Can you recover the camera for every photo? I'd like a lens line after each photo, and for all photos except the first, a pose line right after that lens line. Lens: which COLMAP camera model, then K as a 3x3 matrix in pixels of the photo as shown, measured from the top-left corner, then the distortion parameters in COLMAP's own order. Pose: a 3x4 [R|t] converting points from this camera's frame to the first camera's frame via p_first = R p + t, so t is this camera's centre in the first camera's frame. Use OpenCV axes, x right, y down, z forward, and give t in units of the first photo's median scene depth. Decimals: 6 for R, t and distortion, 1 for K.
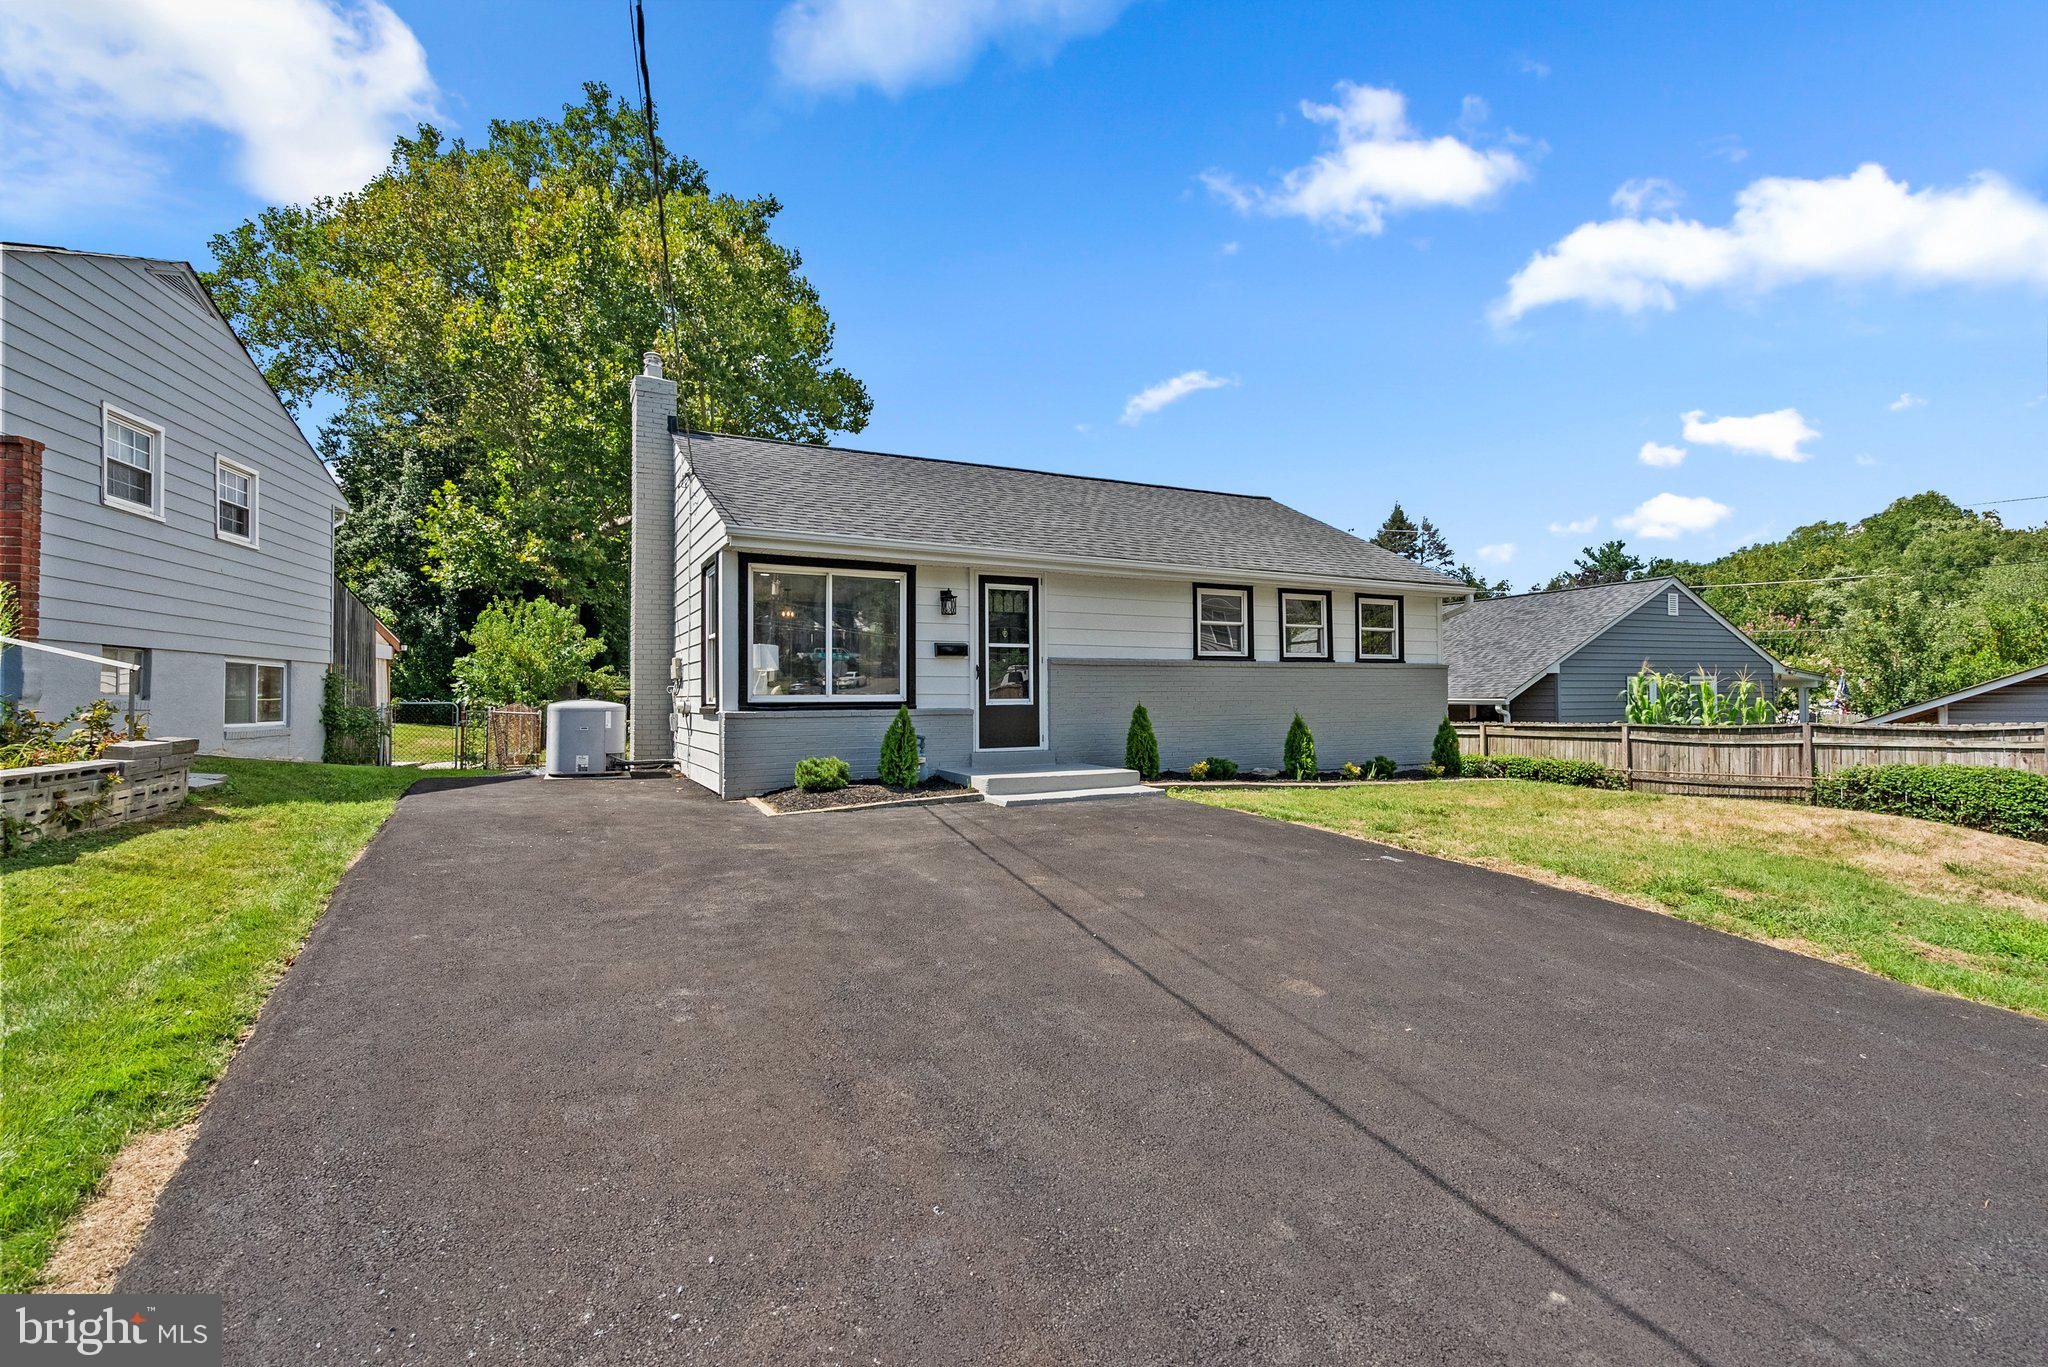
lens RADIAL K [[937.7, 0, 1027.3], [0, 937.7, 685.5], [0, 0, 1]] dist [-0.004219, 0.000397]
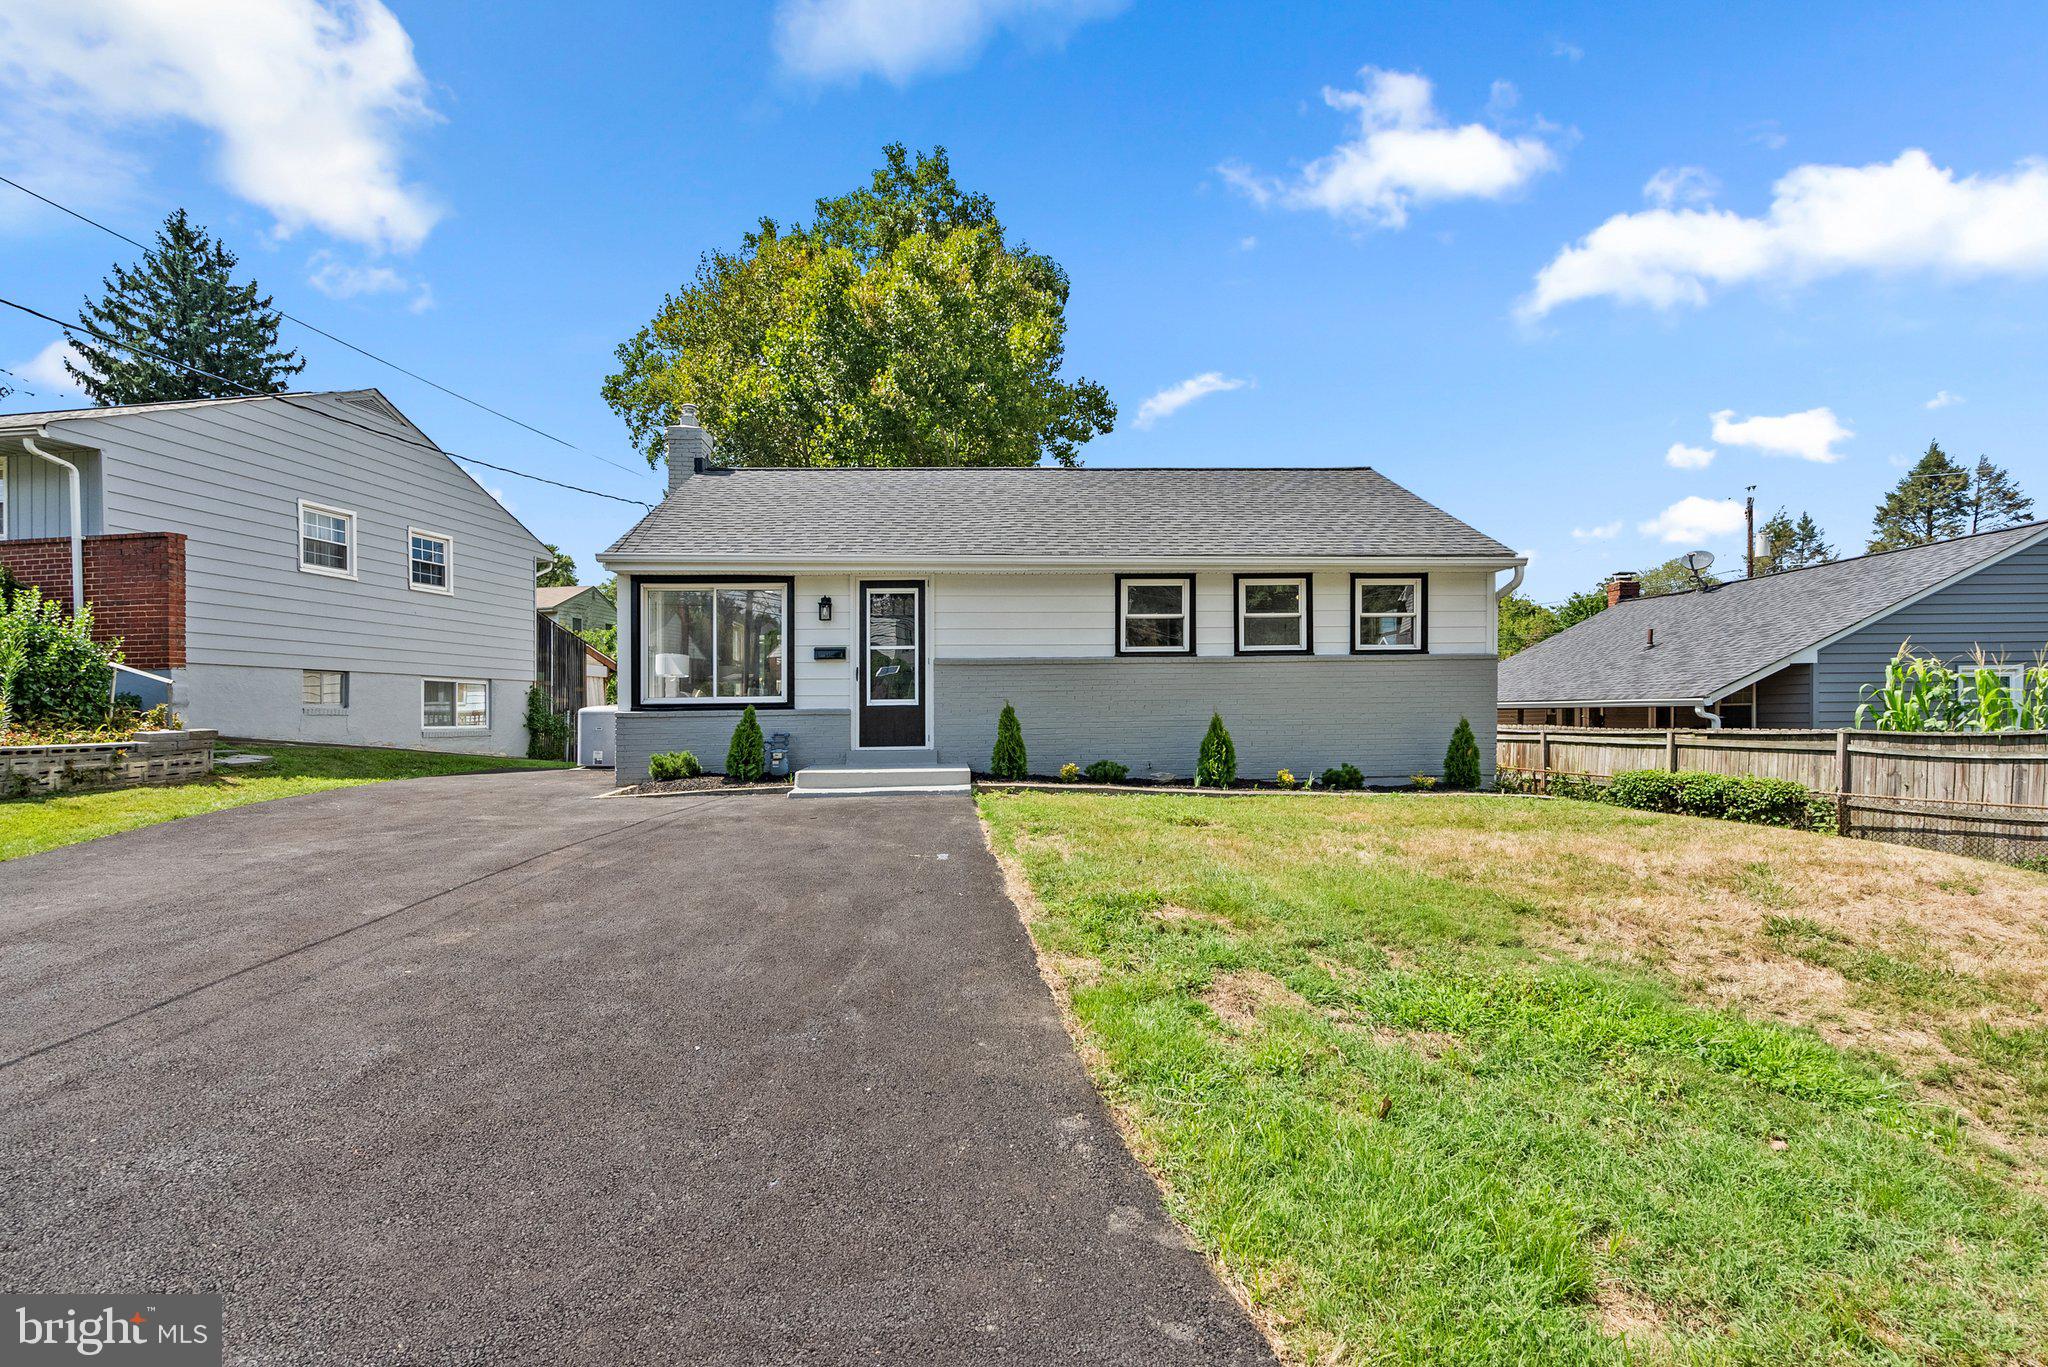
lens RADIAL K [[970.9, 0, 1023.5], [0, 970.9, 728.7], [0, 0, 1]] dist [-0.008311, -0.000045]
pose [[0.910079, 0.000102, -0.414436, 0.491911], [0.011962, 0.999577, 0.026514, 0.017343], [0.414263, -0.029087, 0.909692, 0.079348]]
